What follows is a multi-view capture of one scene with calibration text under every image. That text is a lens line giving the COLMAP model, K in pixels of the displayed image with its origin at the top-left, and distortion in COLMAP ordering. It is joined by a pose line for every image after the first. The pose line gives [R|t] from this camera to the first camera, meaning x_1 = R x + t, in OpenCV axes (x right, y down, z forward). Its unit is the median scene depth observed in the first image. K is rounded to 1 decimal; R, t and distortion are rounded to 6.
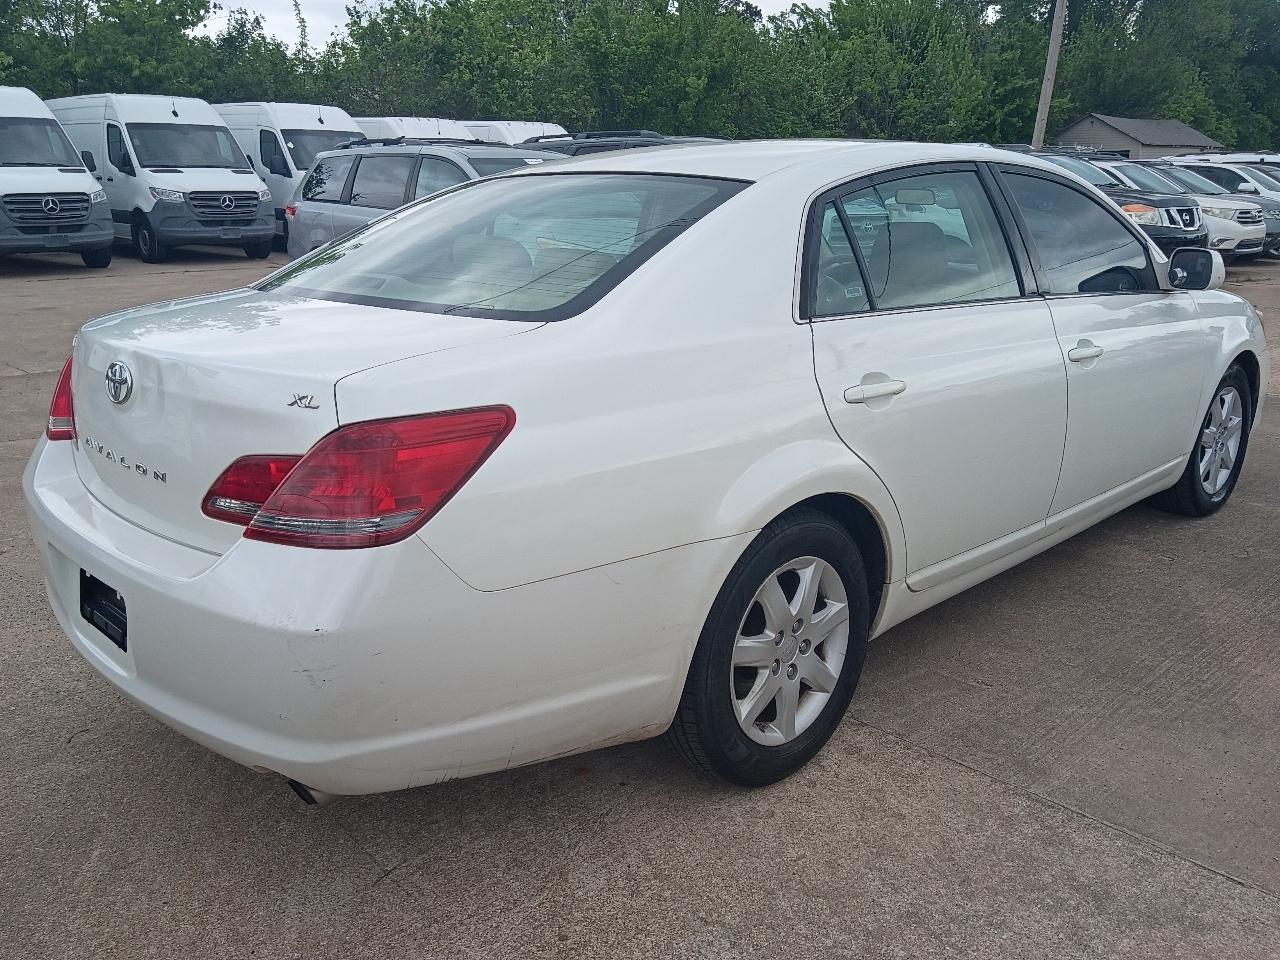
lens RADIAL K [[1058.2, 0, 648.2], [0, 1058.2, 475.6], [0, 0, 1]] dist [0.008566, -0.005653]
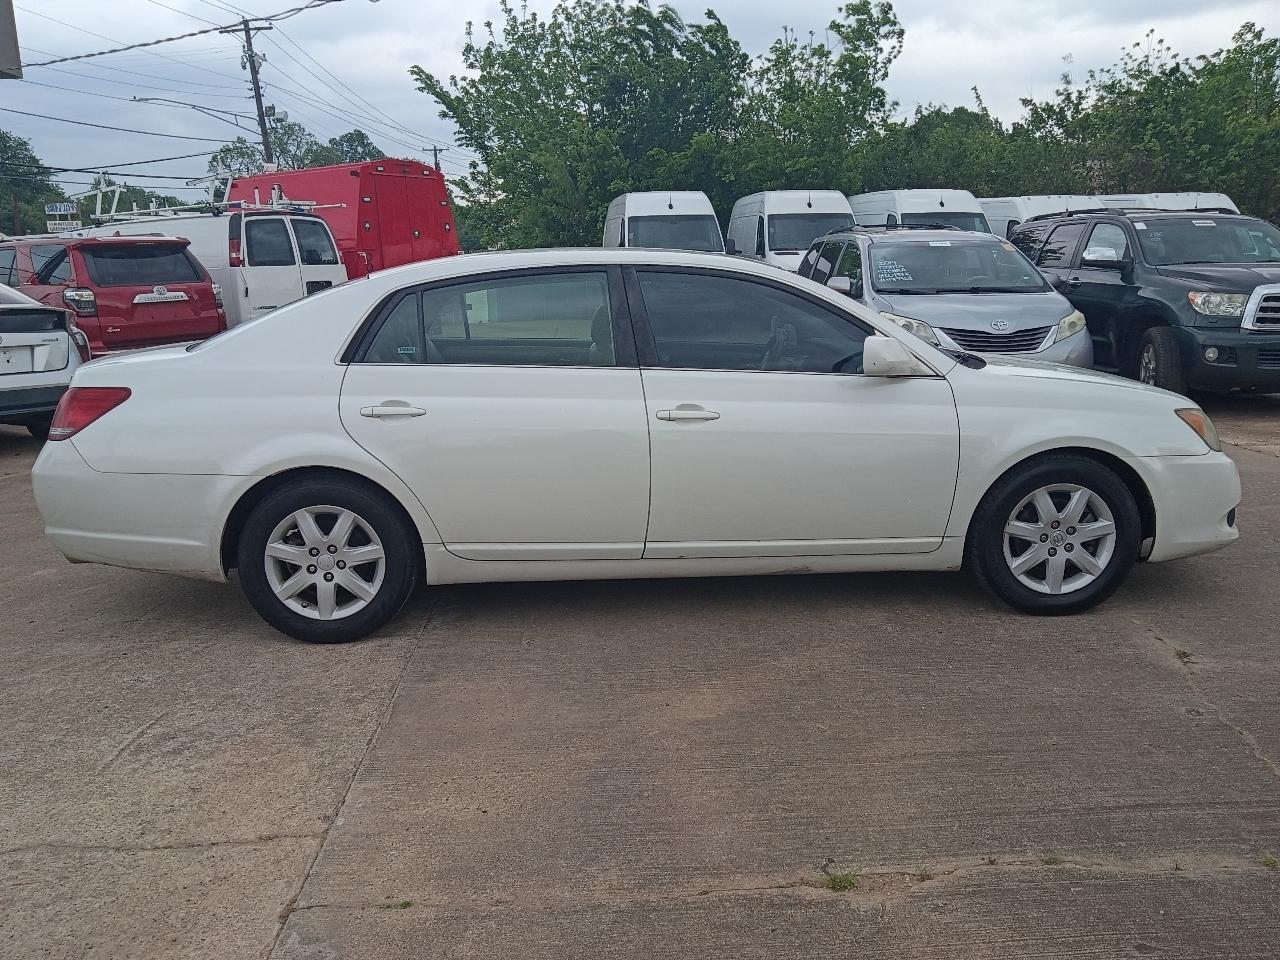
lens RADIAL K [[1058.2, 0, 648.2], [0, 1058.2, 475.6], [0, 0, 1]] dist [0.008566, -0.005653]
pose [[0.755414, 0.125365, -0.643143, 1.552090], [-0.167094, 0.985932, -0.004079, -0.044388], [0.633584, 0.110547, 0.765735, 0.046066]]
